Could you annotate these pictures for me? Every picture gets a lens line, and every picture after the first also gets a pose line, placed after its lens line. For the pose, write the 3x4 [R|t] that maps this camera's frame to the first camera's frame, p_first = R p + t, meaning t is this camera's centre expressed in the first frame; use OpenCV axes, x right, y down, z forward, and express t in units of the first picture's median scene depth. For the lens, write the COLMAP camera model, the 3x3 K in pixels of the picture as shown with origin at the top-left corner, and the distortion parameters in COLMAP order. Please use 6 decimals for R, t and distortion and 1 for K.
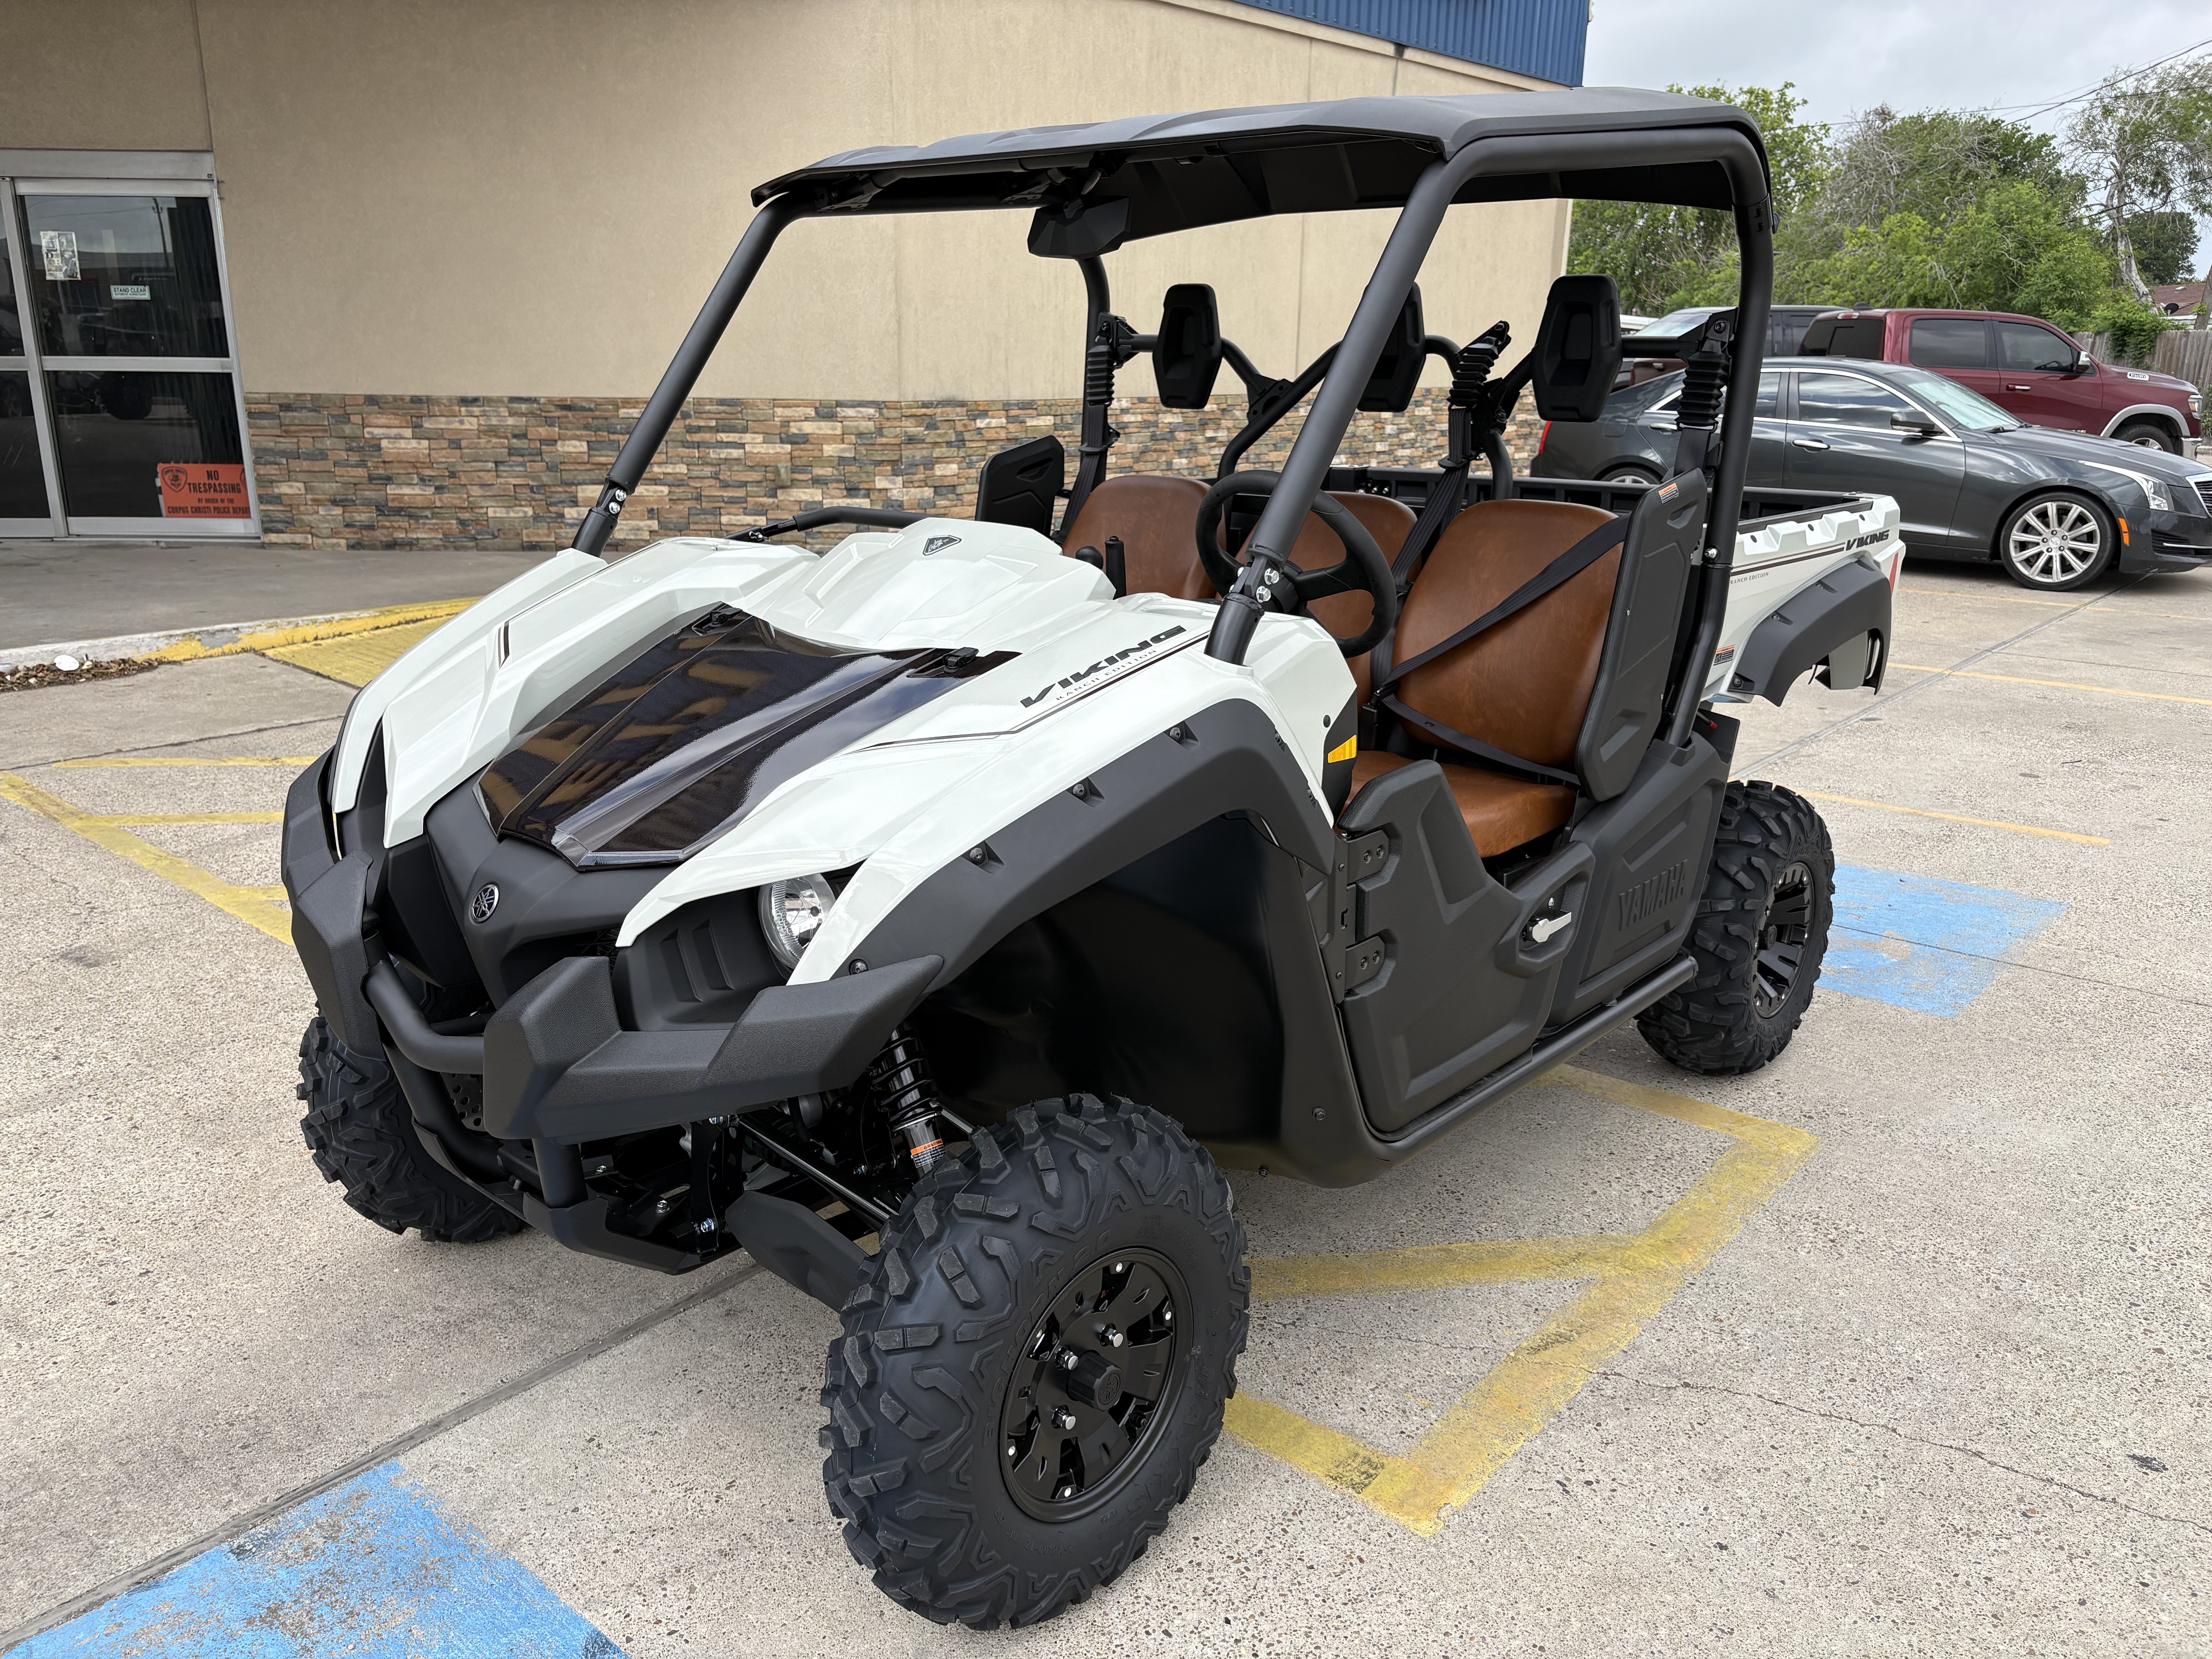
lens RADIAL K [[1711.3, 0, 1106.0], [0, 1711.3, 829.5], [0, 0, 1]] dist [0.069252, -0.085123]
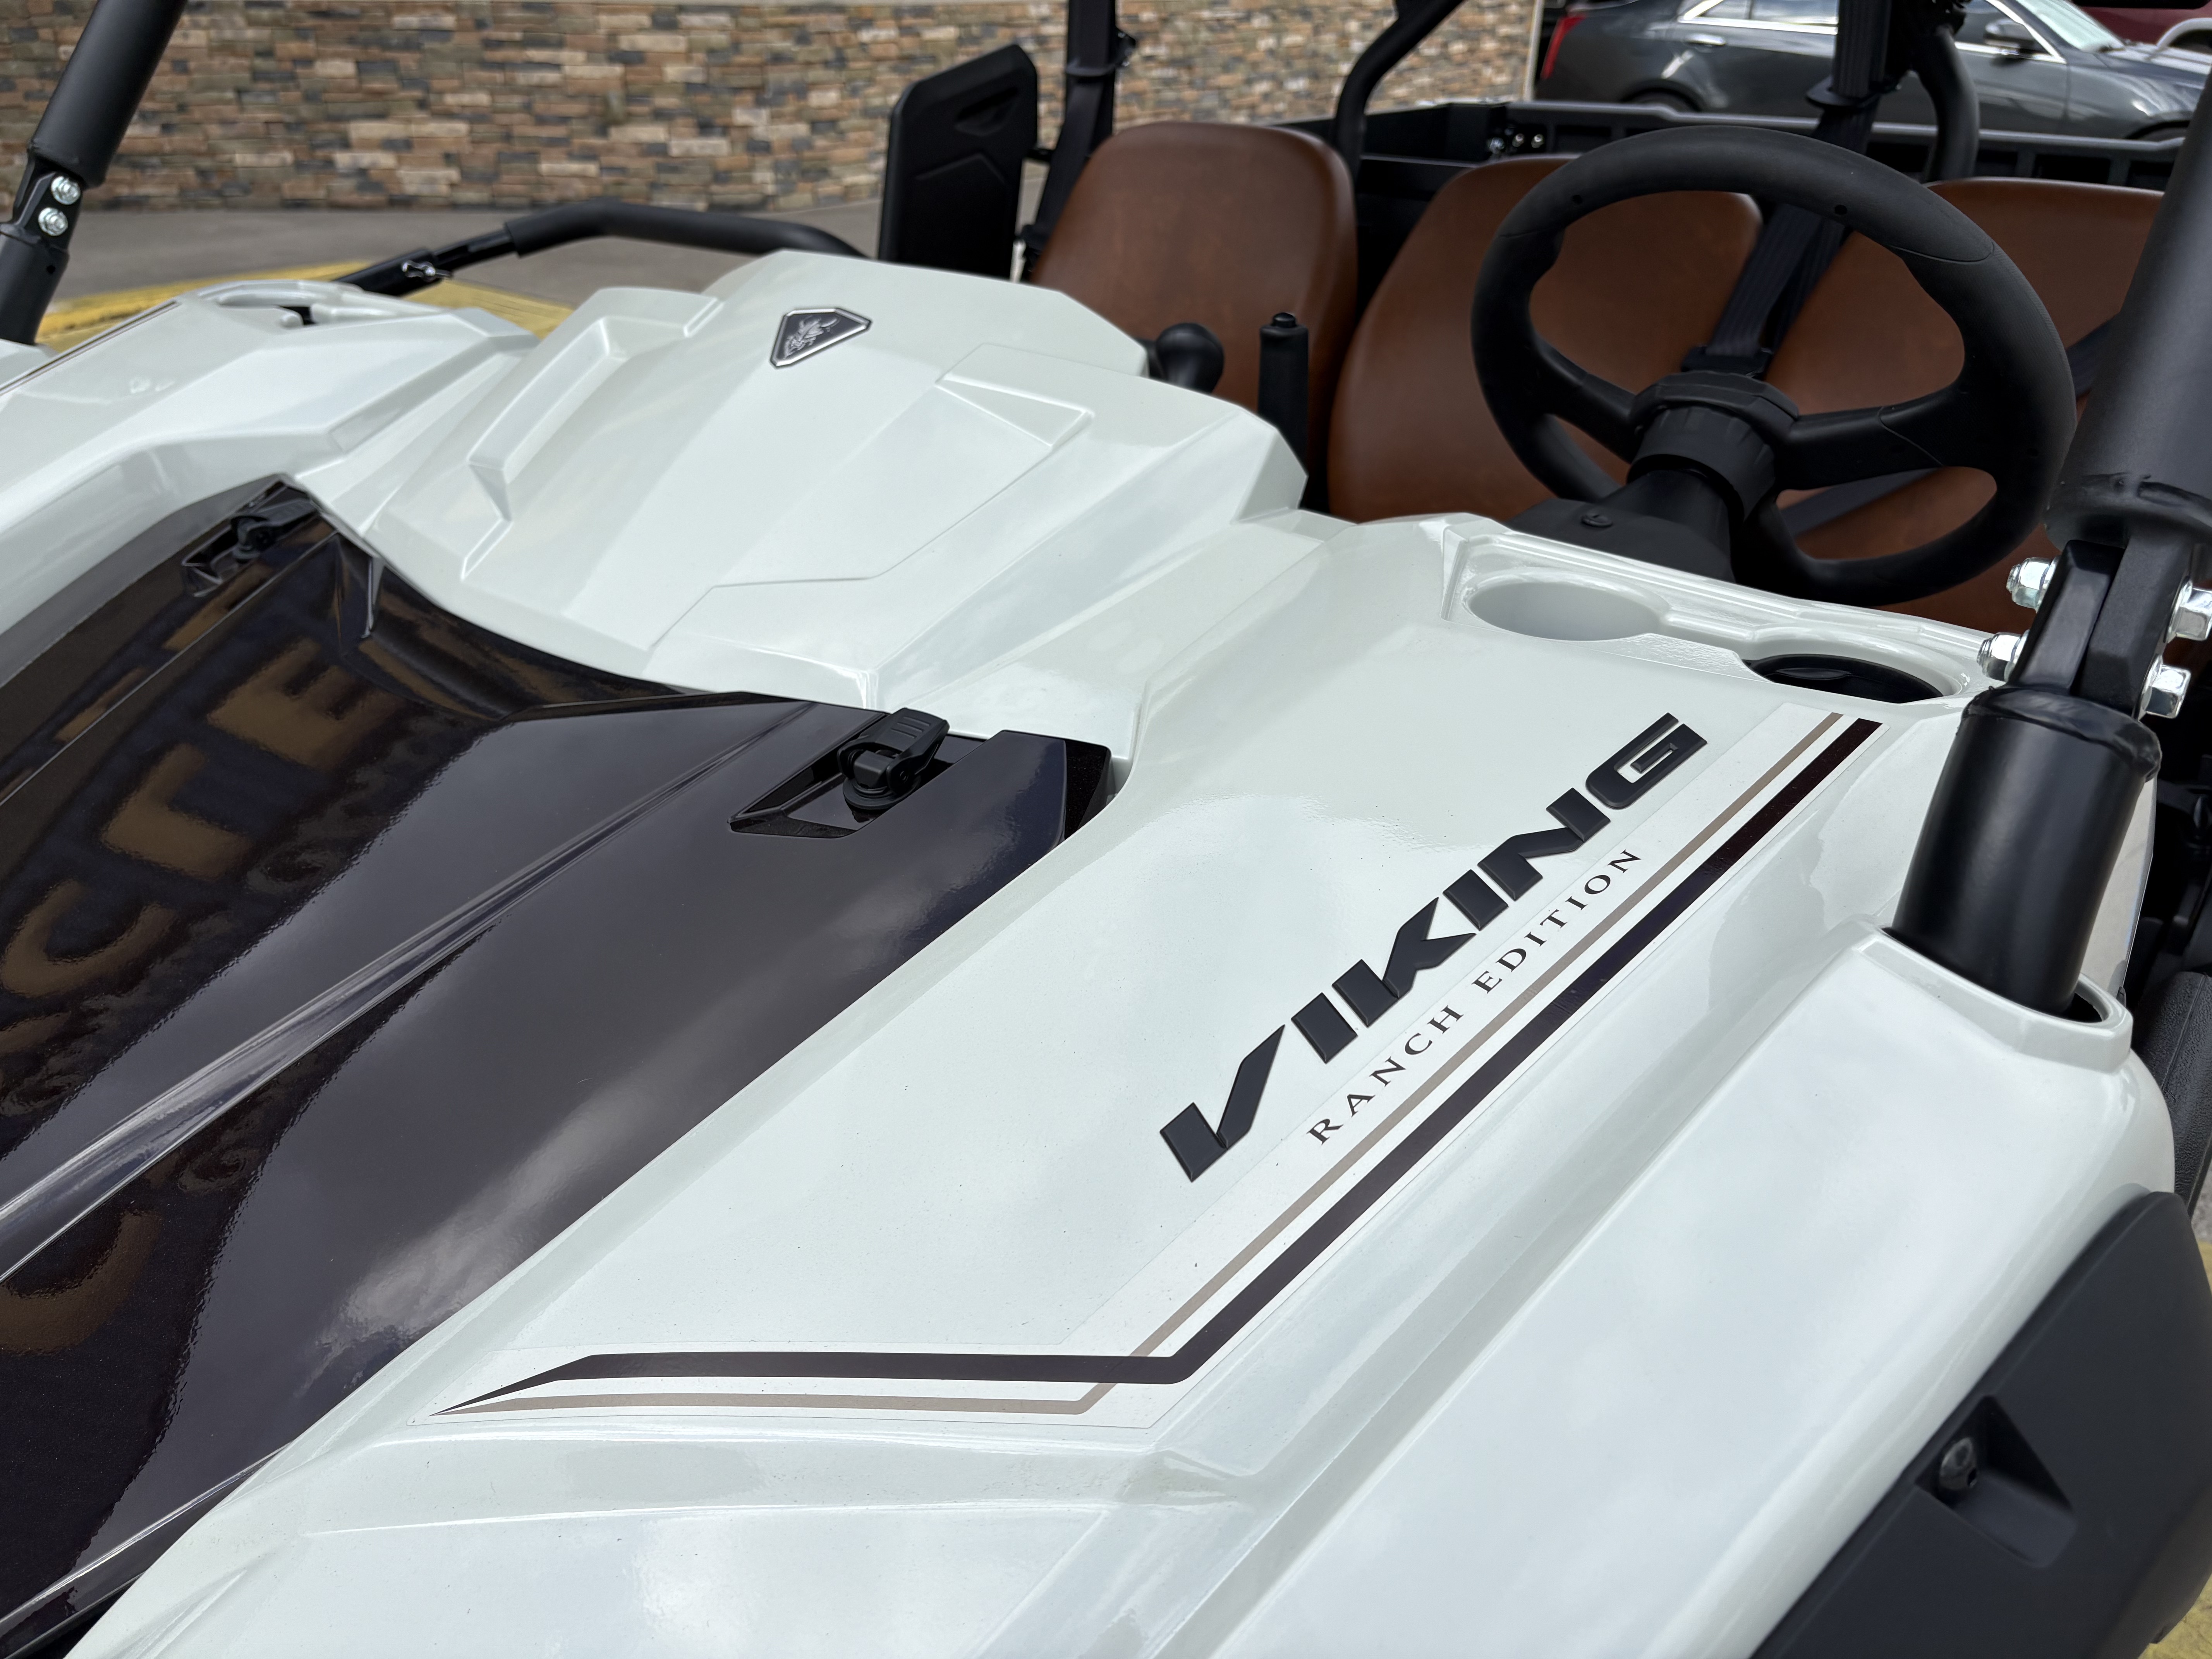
lens RADIAL K [[1711.3, 0, 1106.0], [0, 1711.3, 829.5], [0, 0, 1]] dist [0.069252, -0.085123]
pose [[0.998308, -0.024244, 0.052844, -0.014163], [0.013538, 0.980858, 0.194253, -0.033672], [-0.056542, -0.193209, 0.979527, 0.152859]]
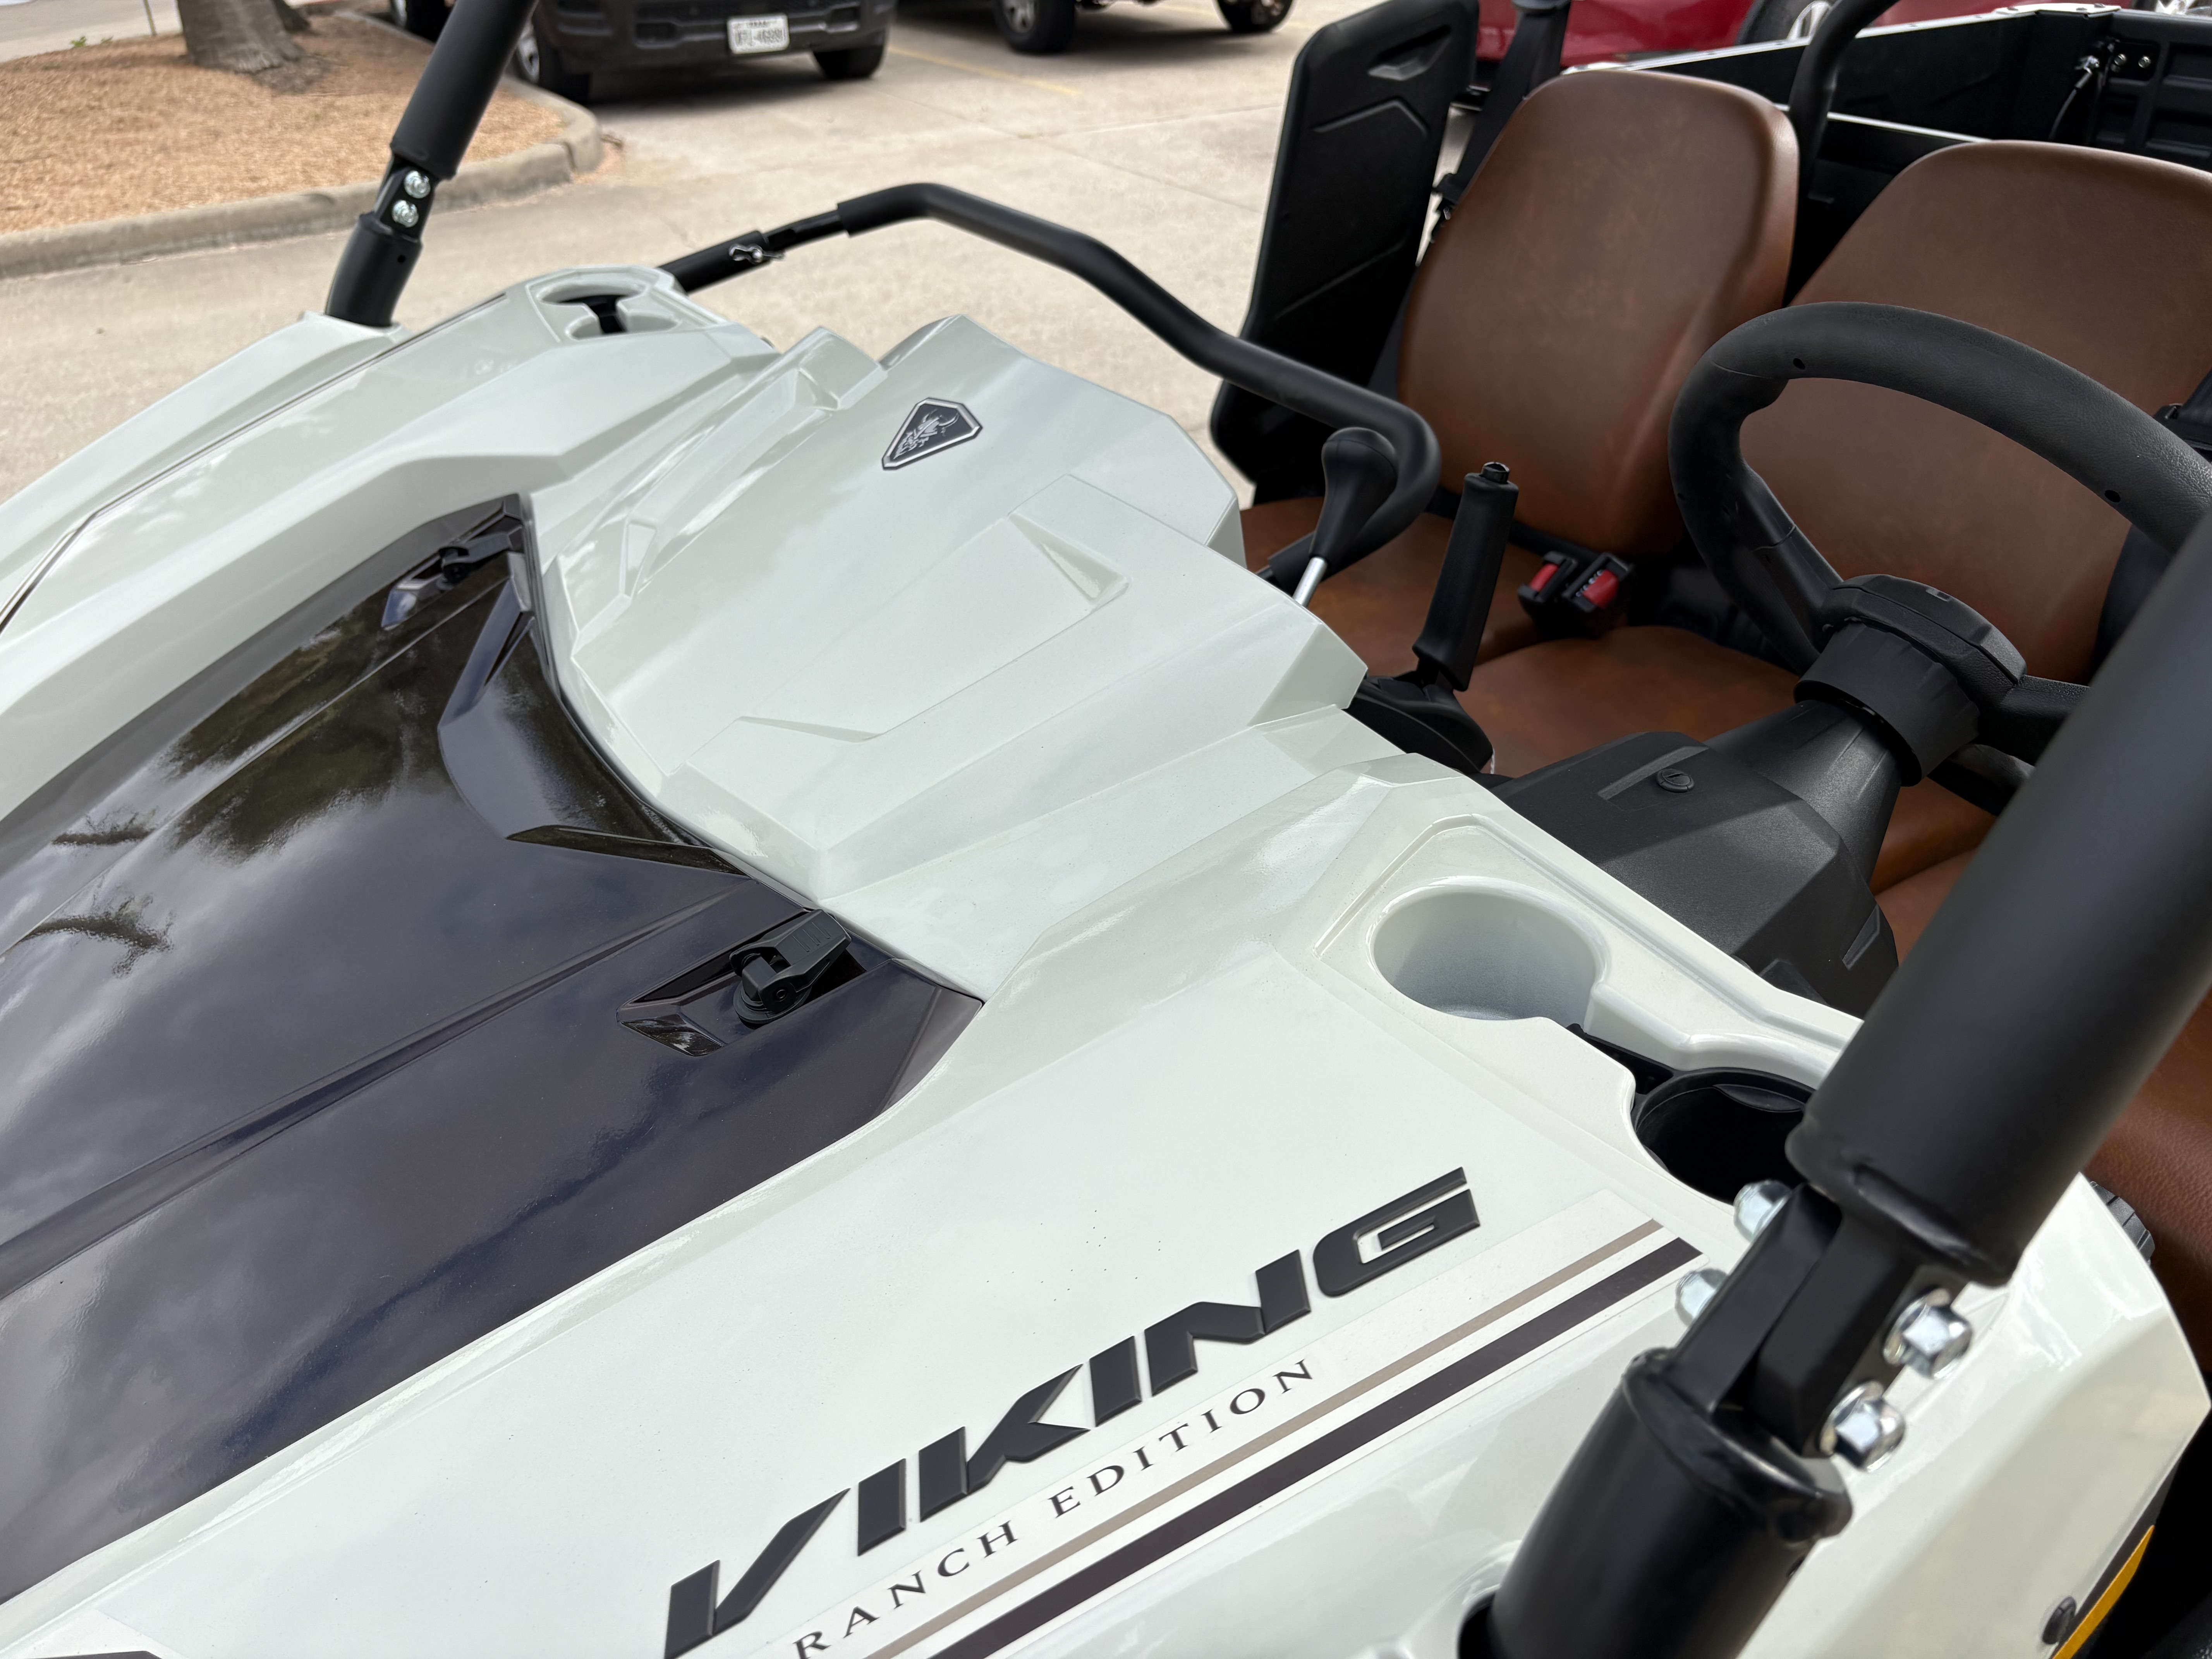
lens RADIAL K [[1746.9, 0, 1102.1], [0, 1746.9, 813.0], [0, 0, 1]] dist [0.025822, -0.003513]
pose [[0.960471, 0.122026, -0.250210, 0.010924], [-0.050036, 0.959844, 0.276038, -0.049696], [0.273846, -0.252607, 0.928008, 0.164197]]
